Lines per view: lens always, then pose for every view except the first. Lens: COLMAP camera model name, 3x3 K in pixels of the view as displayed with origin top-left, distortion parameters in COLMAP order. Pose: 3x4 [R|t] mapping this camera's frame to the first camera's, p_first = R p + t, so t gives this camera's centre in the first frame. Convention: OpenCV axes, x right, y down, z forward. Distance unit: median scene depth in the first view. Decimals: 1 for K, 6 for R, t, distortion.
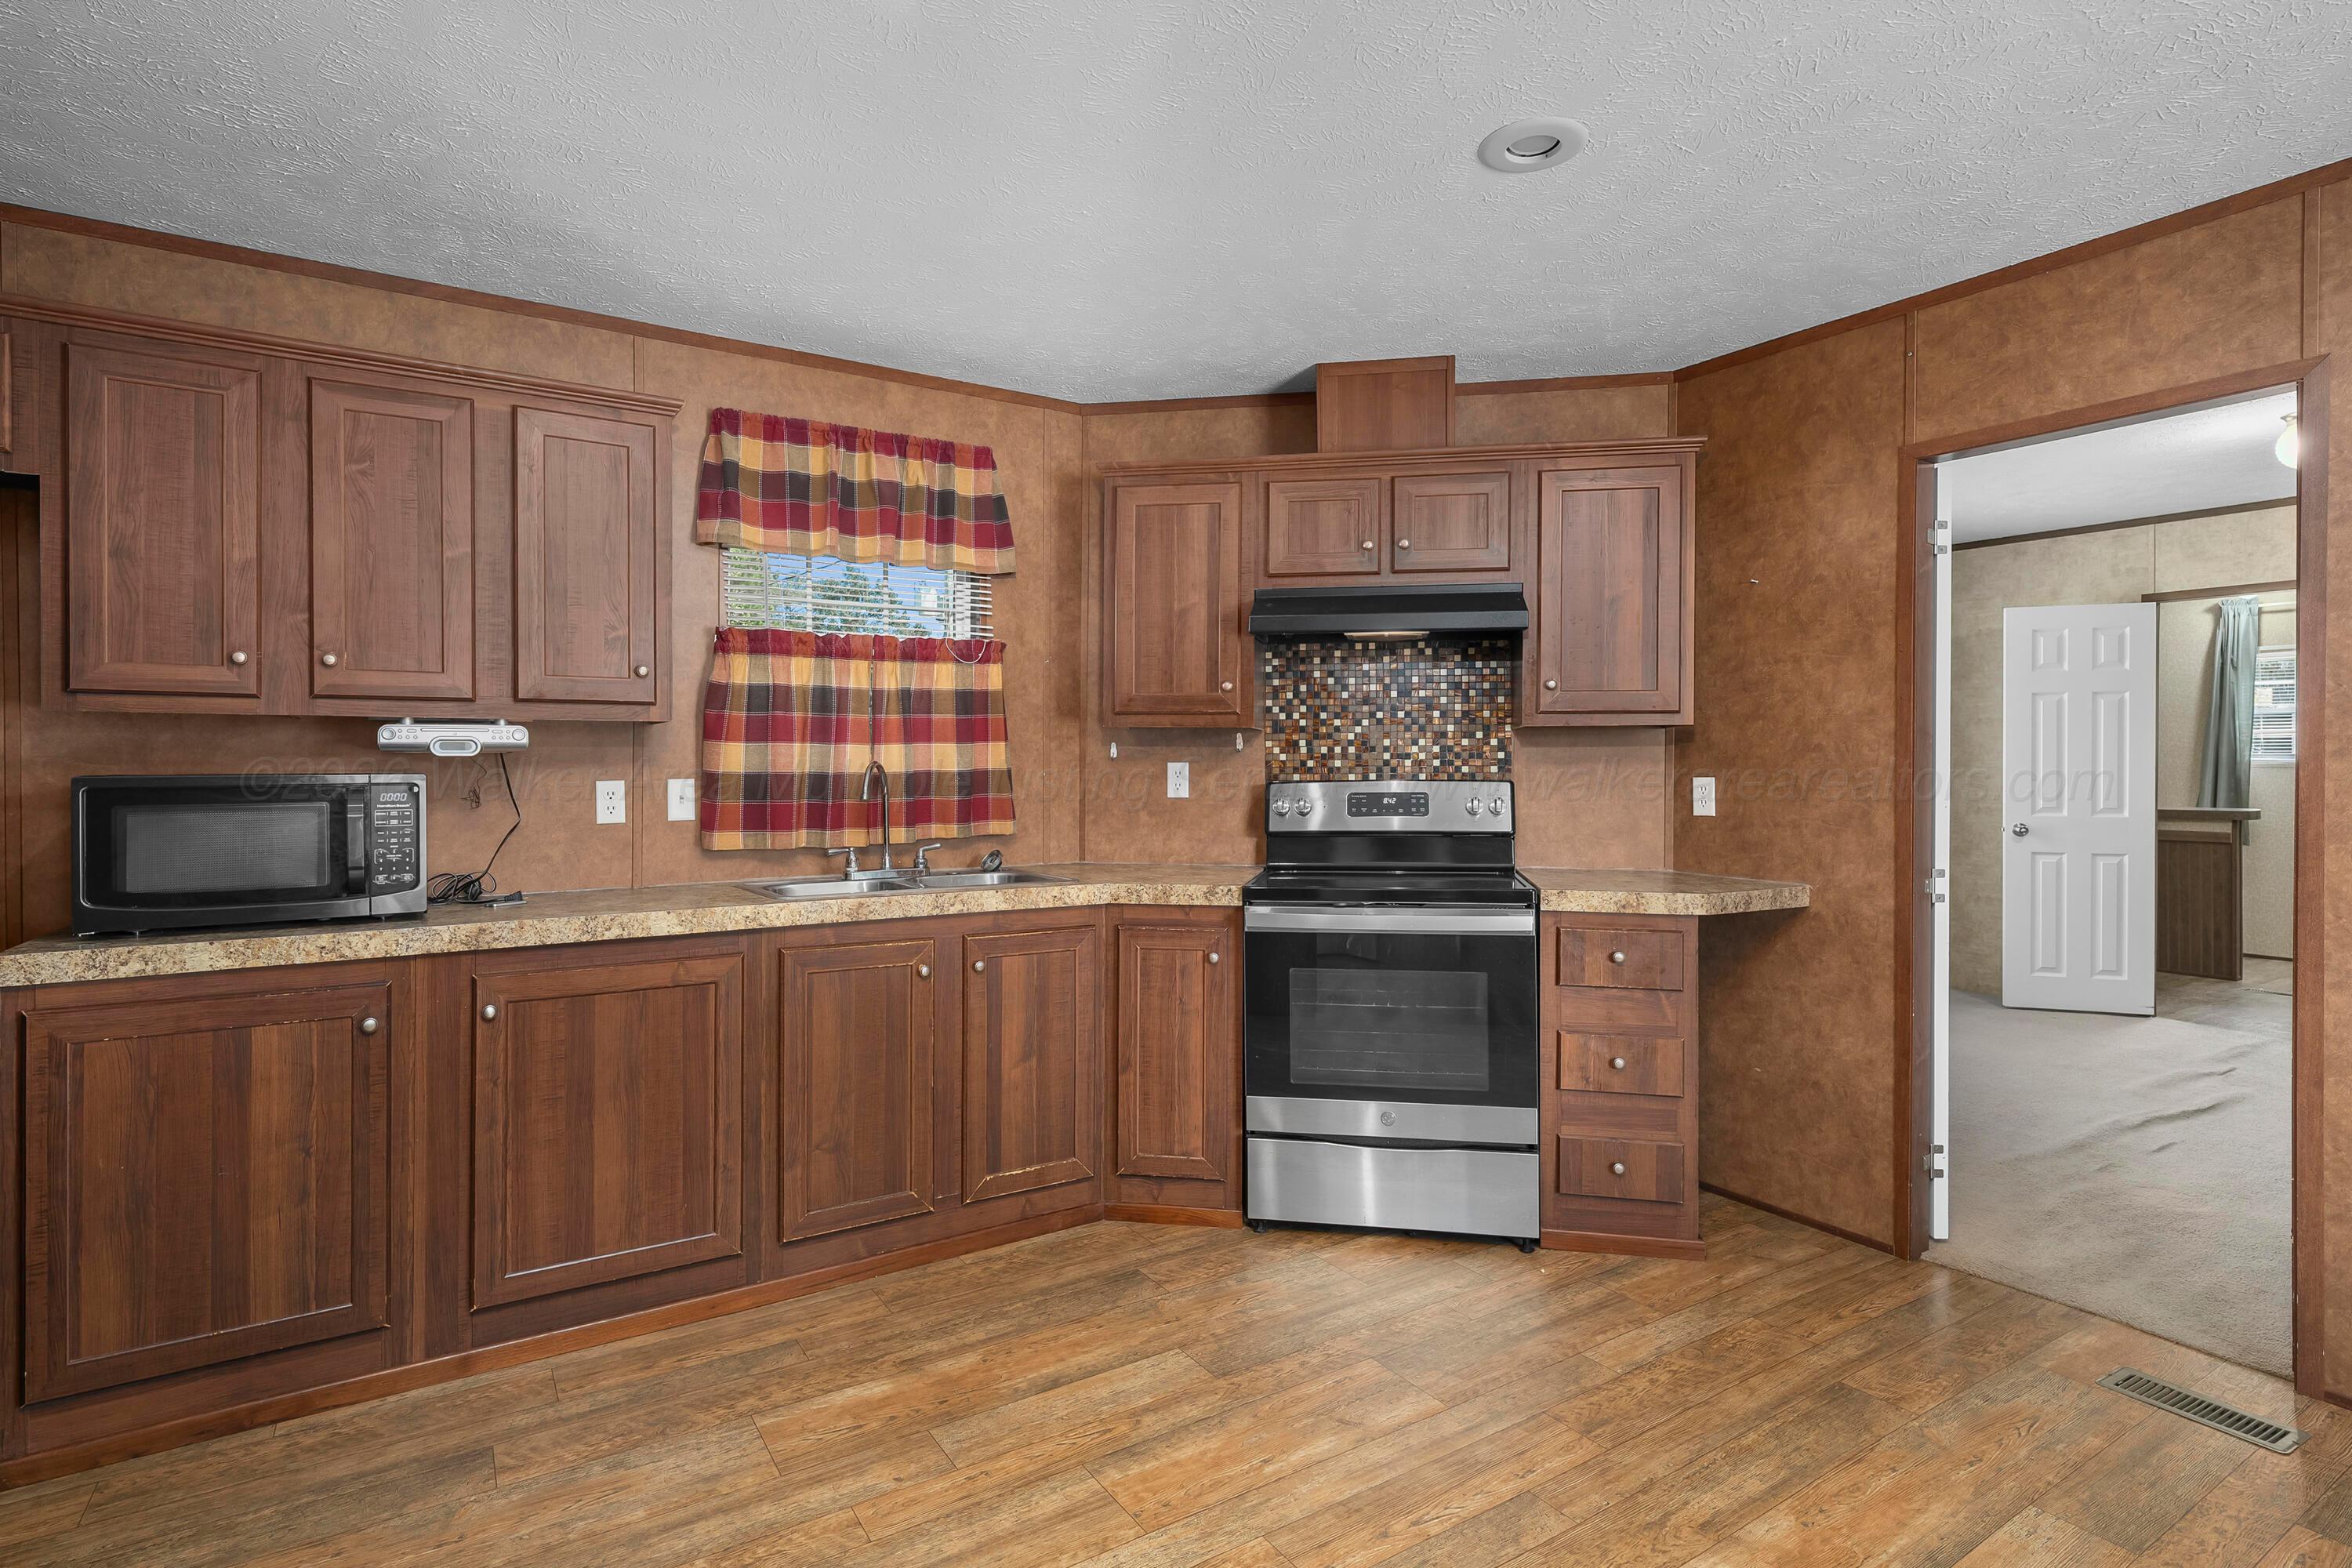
lens RADIAL K [[1168.2, 0, 1175.6], [0, 1168.2, 768.1], [0, 0, 1]] dist [0.000195, -0.000692]
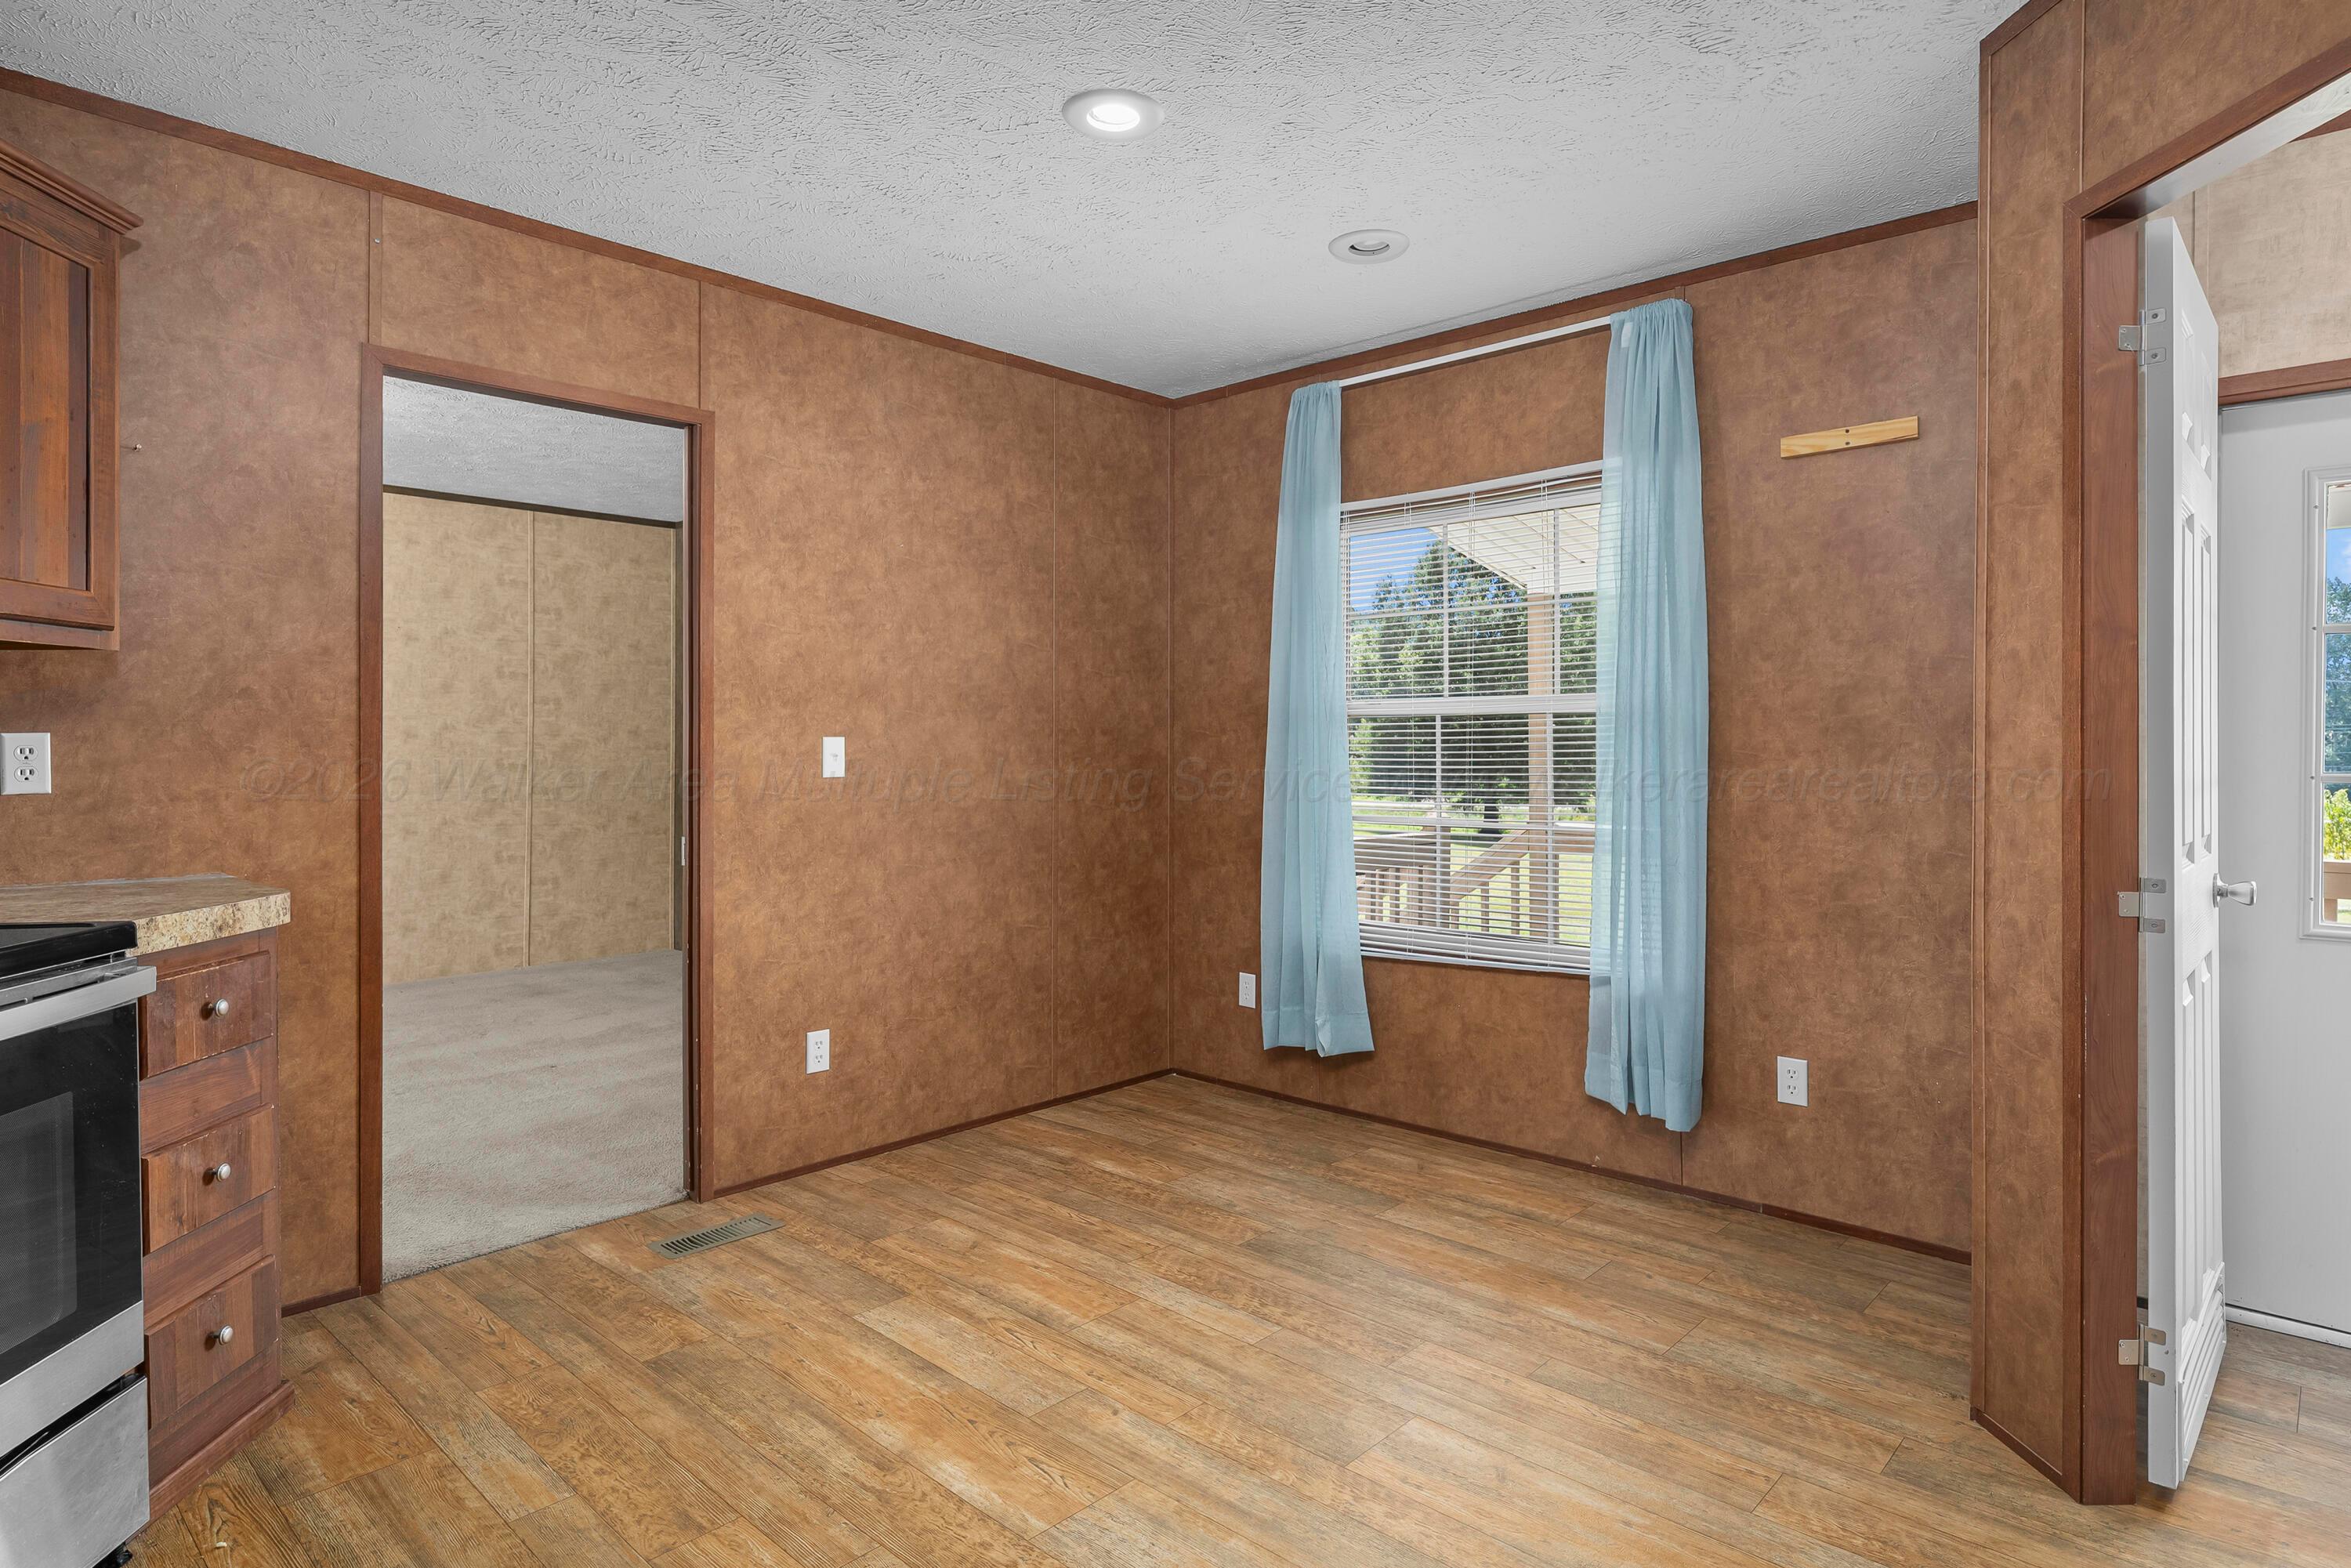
lens RADIAL K [[1276.6, 0, 1180.8], [0, 1276.6, 742.7], [0, 0, 1]] dist [-0.000561, -0.000037]
pose [[-0.251015, -0.002073, 0.967981, -0.408913], [0.004010, 0.999987, 0.003182, 0.014923], [-0.967975, 0.004681, -0.251003, 0.625095]]
